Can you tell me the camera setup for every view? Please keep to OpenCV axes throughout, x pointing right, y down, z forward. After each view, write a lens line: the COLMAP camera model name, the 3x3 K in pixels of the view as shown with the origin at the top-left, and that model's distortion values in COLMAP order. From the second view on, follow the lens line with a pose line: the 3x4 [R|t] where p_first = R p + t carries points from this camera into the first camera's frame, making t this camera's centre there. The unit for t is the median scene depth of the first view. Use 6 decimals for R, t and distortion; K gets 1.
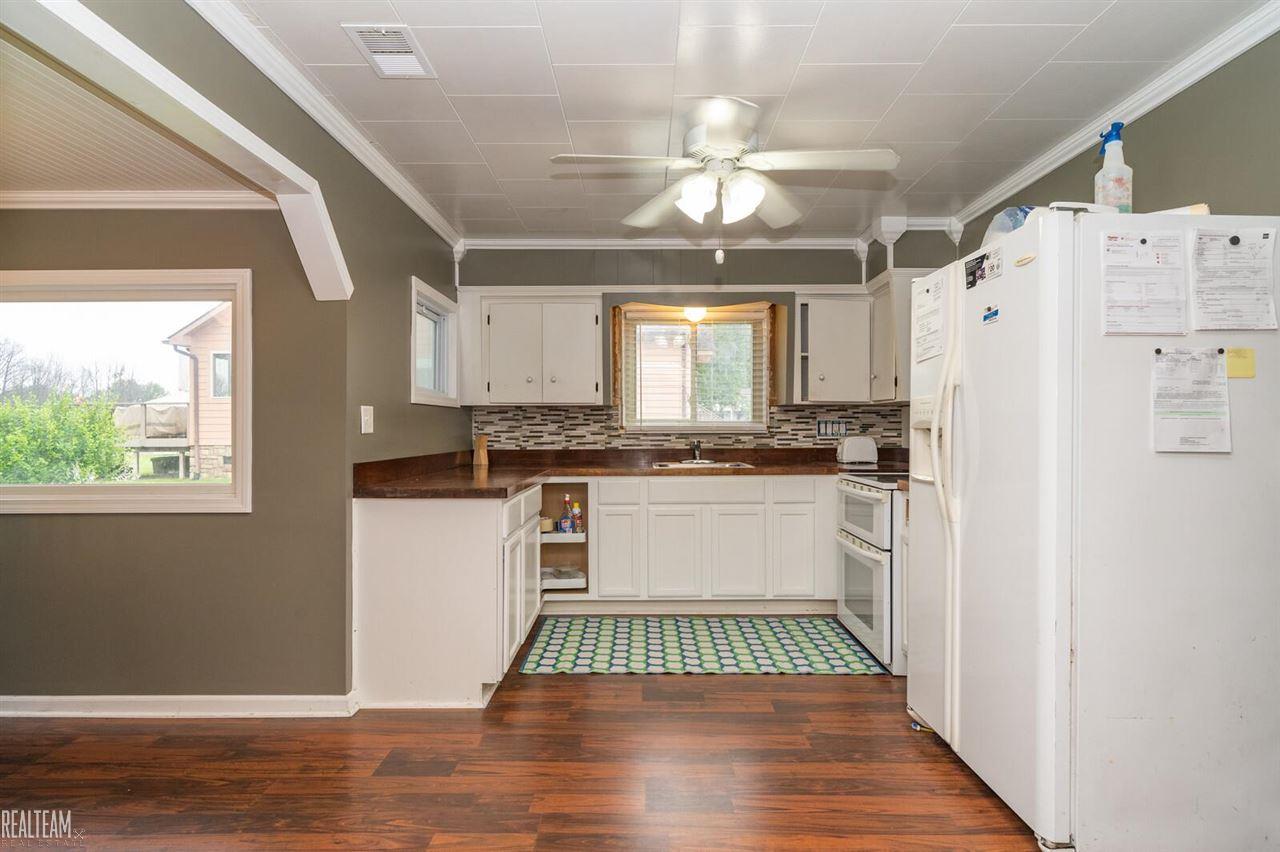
lens RADIAL K [[666.8, 0, 640.9], [0, 666.8, 426.1], [0, 0, 1]] dist [0.000210, -0.000333]
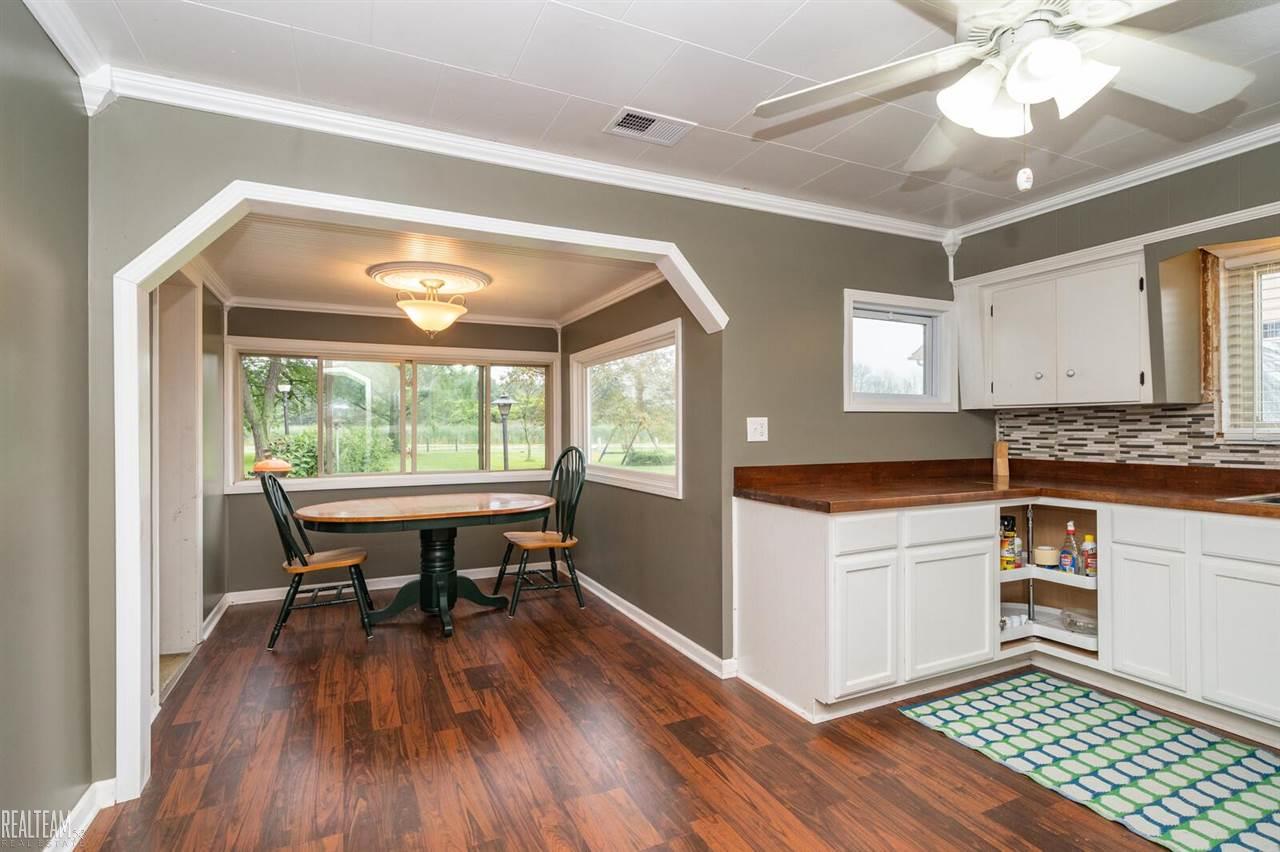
lens RADIAL K [[590.5, 0, 637.1], [0, 590.5, 428.4], [0, 0, 1]] dist [-0.001130, -0.000777]
pose [[0.435675, 0.000673, -0.900104, 0.283995], [0.006817, 0.999969, 0.004048, -0.012132], [0.900078, -0.007900, 0.435656, 0.254384]]
